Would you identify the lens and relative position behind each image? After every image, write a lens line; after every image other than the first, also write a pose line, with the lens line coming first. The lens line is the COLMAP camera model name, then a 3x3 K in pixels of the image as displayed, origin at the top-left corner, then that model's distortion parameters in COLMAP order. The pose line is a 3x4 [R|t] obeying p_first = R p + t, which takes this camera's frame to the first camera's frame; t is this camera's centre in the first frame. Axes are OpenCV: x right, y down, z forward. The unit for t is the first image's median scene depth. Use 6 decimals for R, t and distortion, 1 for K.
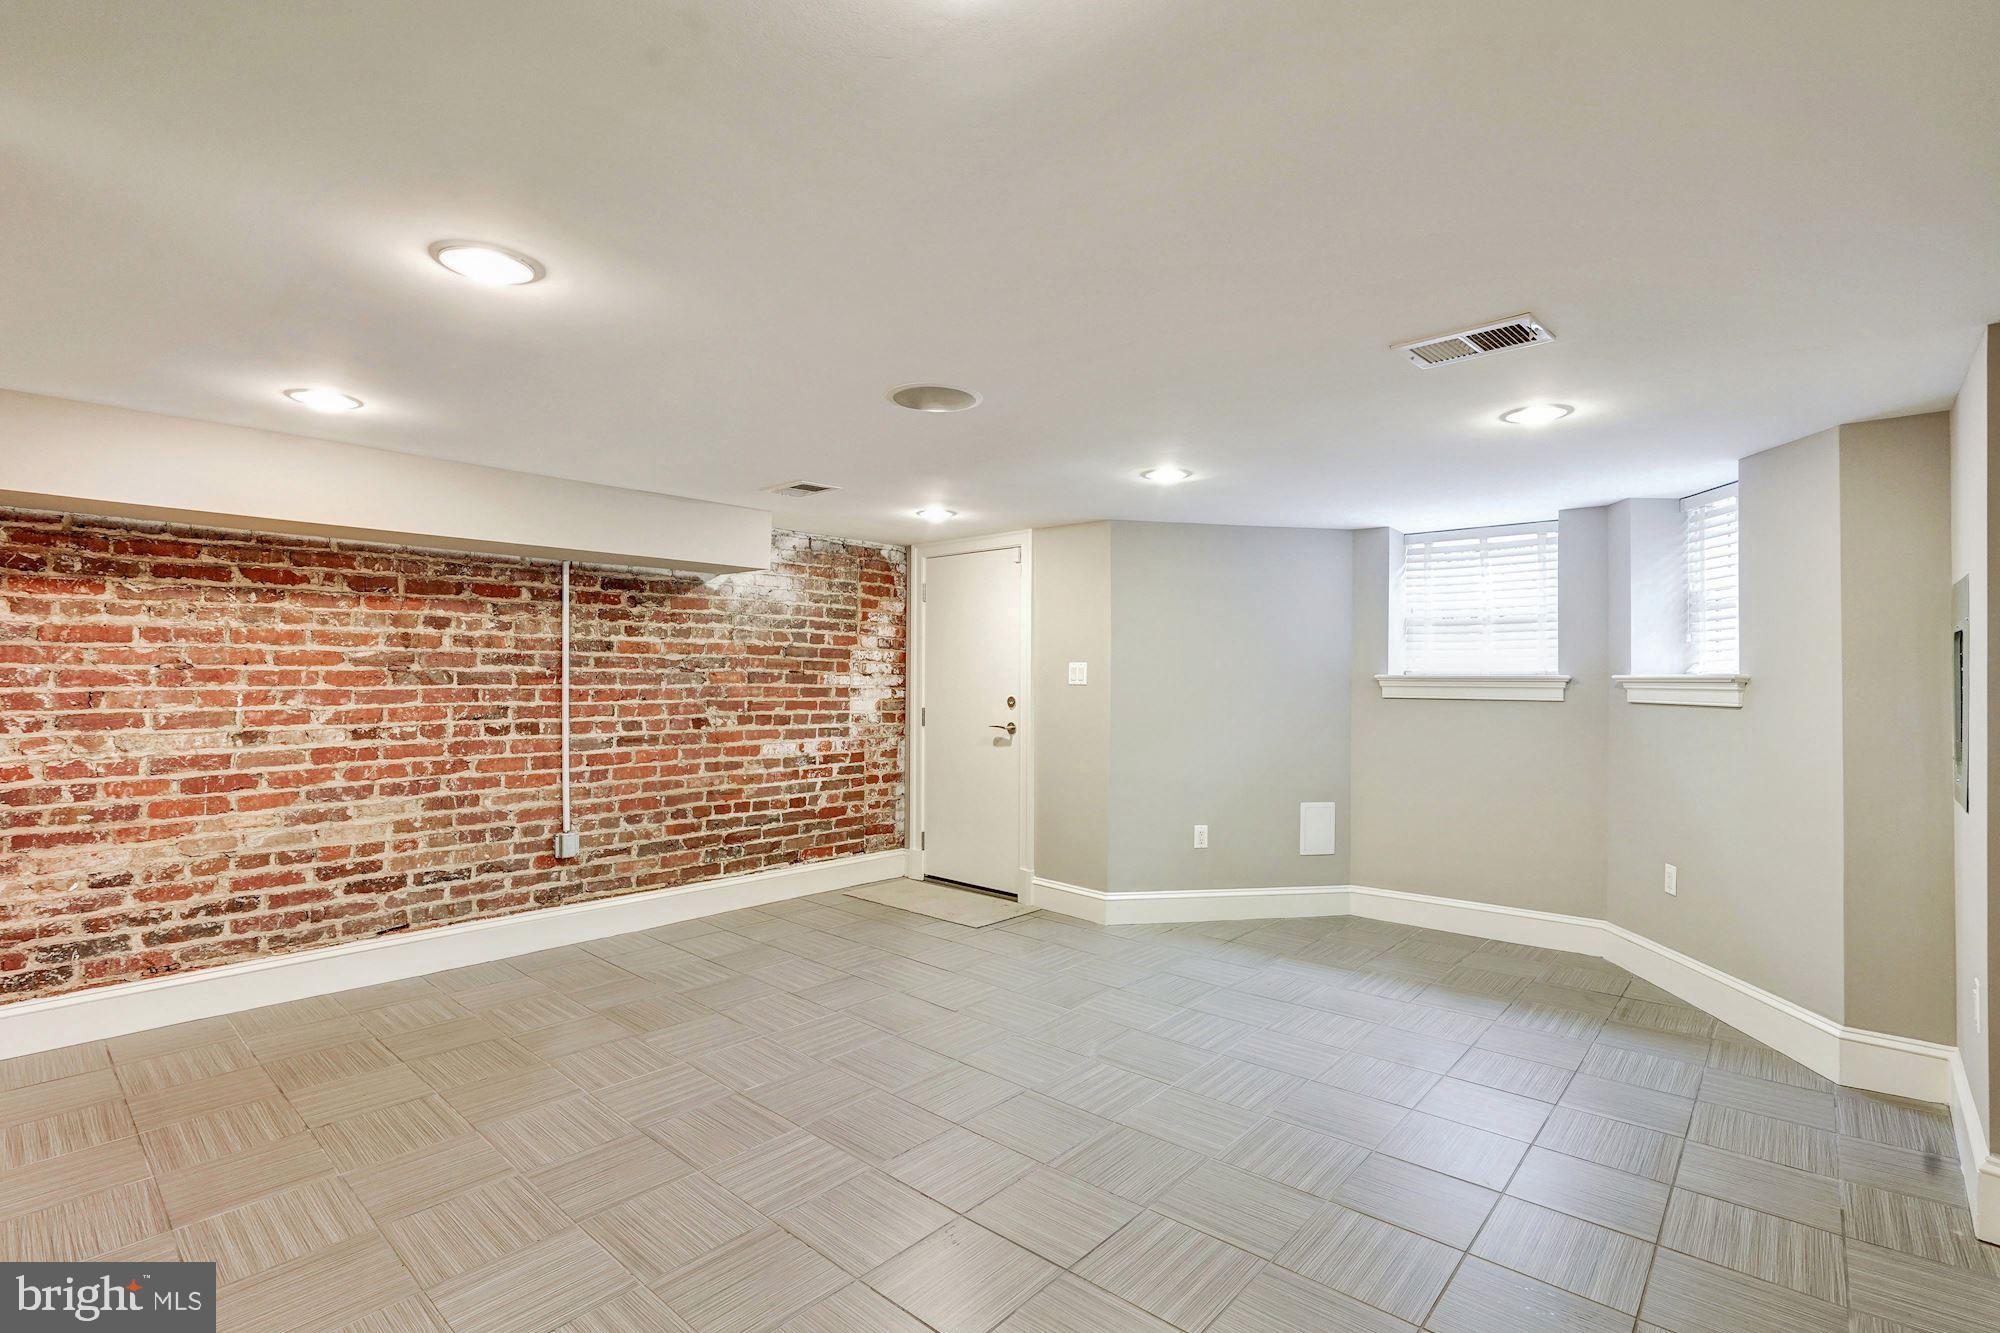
lens RADIAL K [[921.5, 0, 1007.4], [0, 921.5, 669.3], [0, 0, 1]] dist [-0.035274, 0.010895]
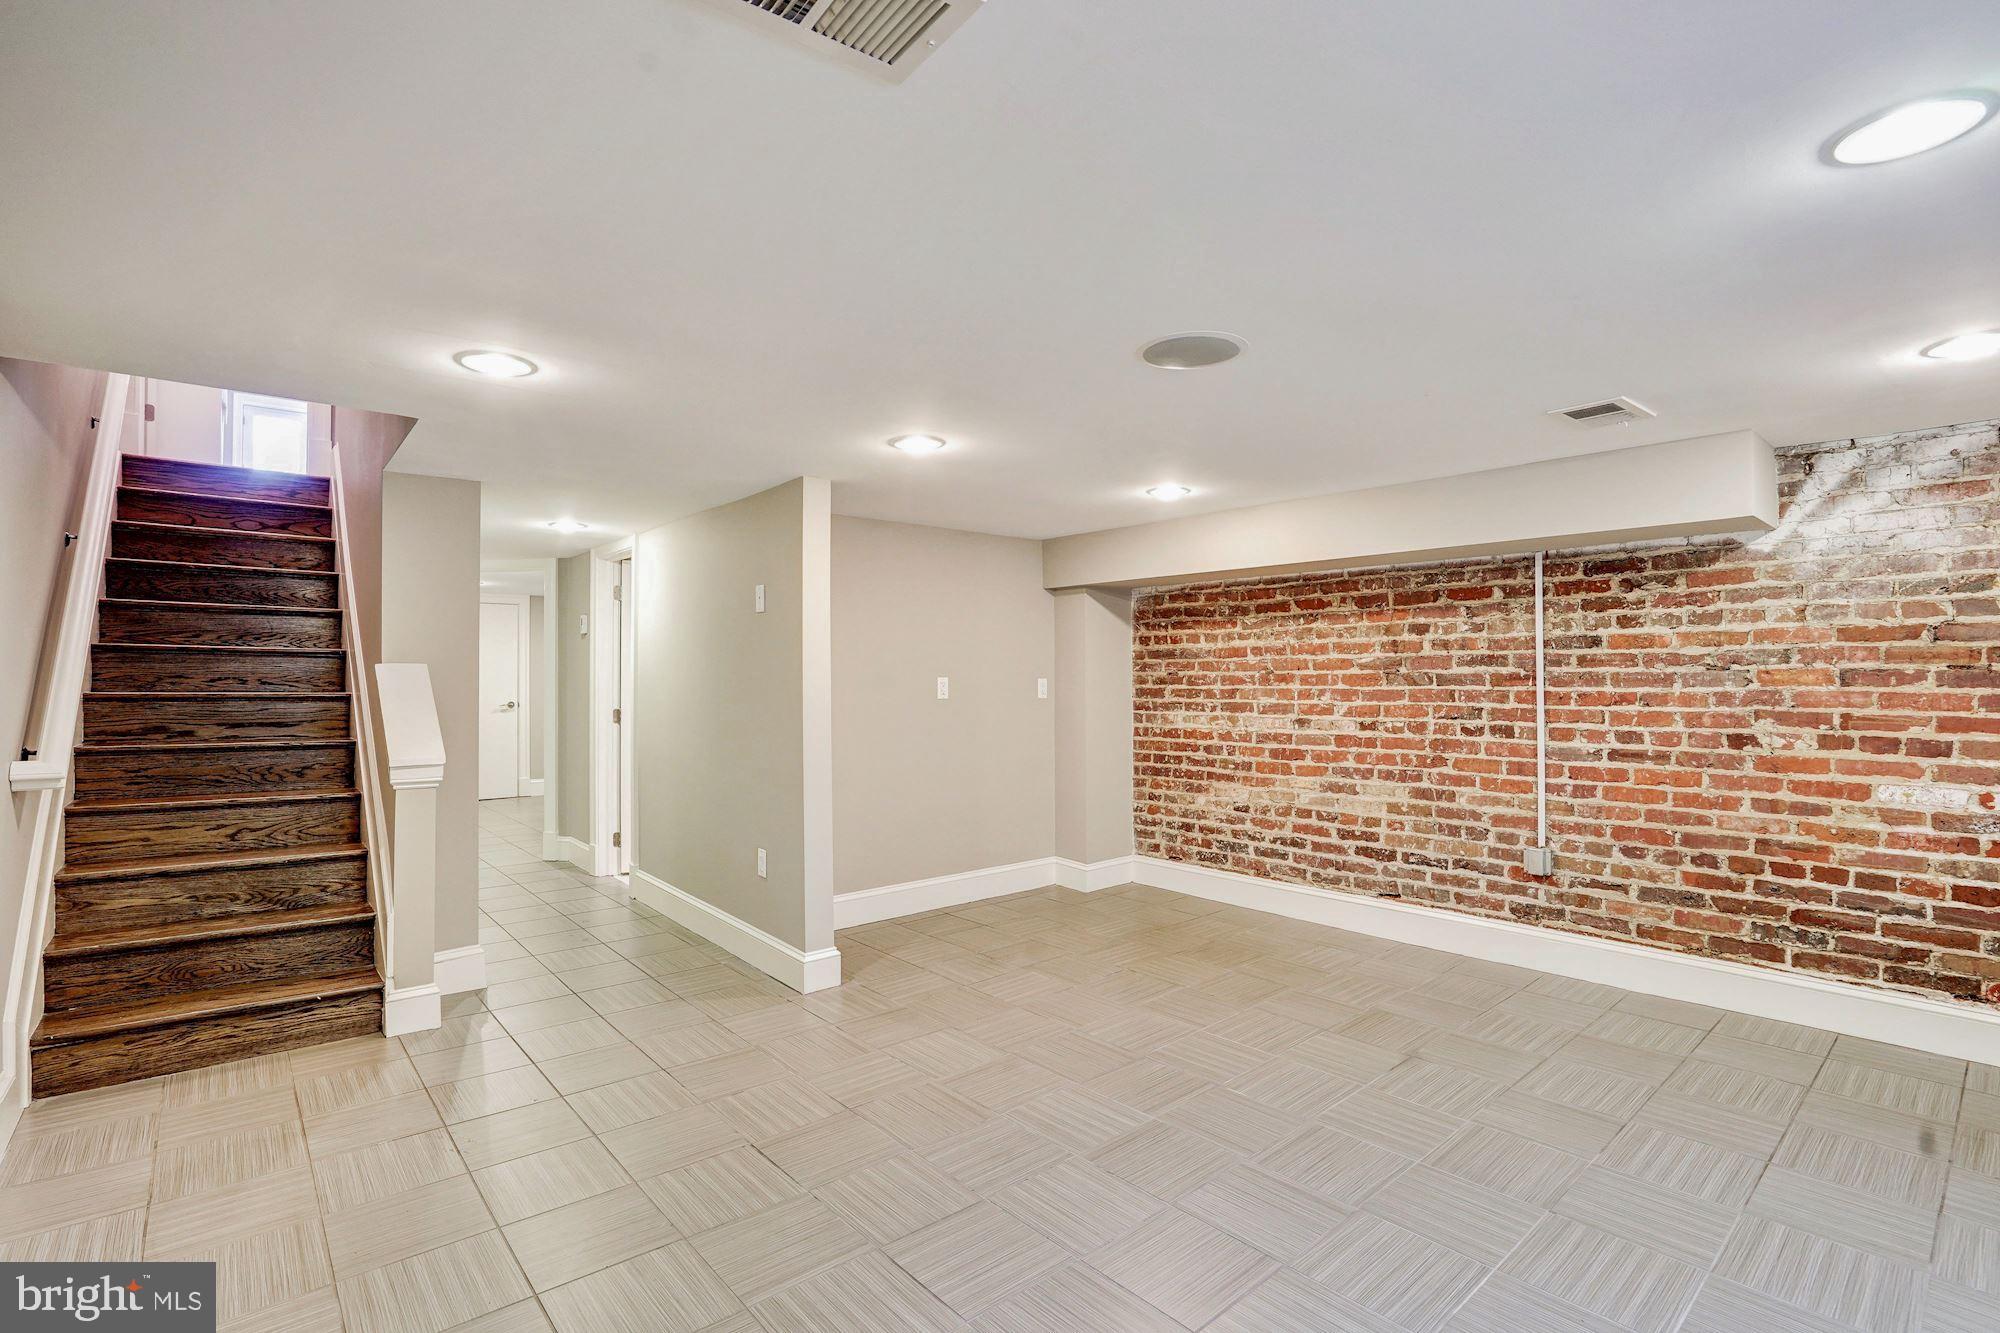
lens RADIAL K [[921.5, 0, 1006.2], [0, 921.5, 671.0], [0, 0, 1]] dist [-0.035274, 0.010895]
pose [[-0.114414, -0.013023, -0.993348, 0.498870], [0.008877, 0.999861, -0.014131, 0.009817], [0.993394, -0.010434, -0.114282, 0.586823]]
